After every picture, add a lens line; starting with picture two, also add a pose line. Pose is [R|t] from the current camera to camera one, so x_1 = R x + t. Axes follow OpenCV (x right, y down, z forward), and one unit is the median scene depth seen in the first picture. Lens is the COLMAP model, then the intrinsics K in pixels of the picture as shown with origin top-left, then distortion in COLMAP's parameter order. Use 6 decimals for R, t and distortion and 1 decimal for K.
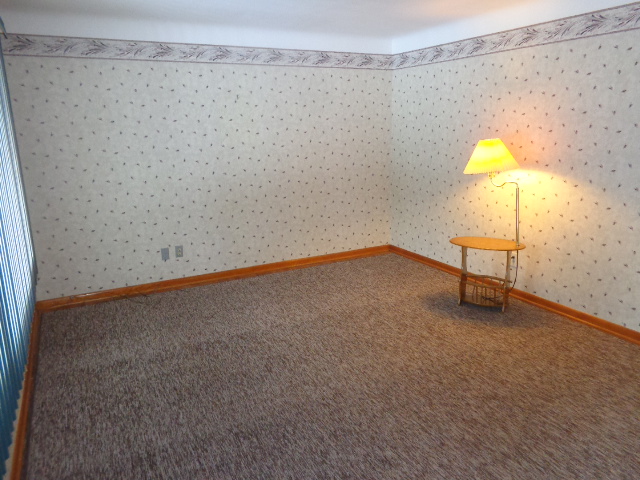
lens RADIAL K [[488.2, 0, 321.5], [0, 488.2, 238.7], [0, 0, 1]] dist [0.003403, 0.008387]
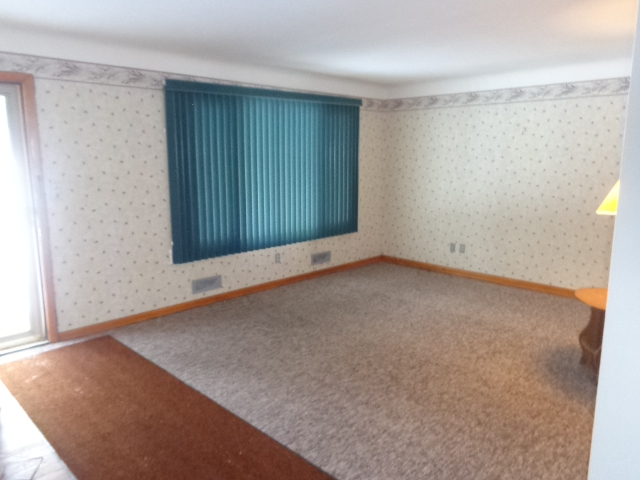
lens RADIAL K [[488.2, 0, 321.6], [0, 488.2, 240.2], [0, 0, 1]] dist [0.003403, 0.008387]
pose [[0.292995, 0.185096, -0.938027, 0.917147], [-0.231388, 0.965646, 0.118271, -0.070482], [0.927693, 0.182395, 0.325758, 0.253433]]
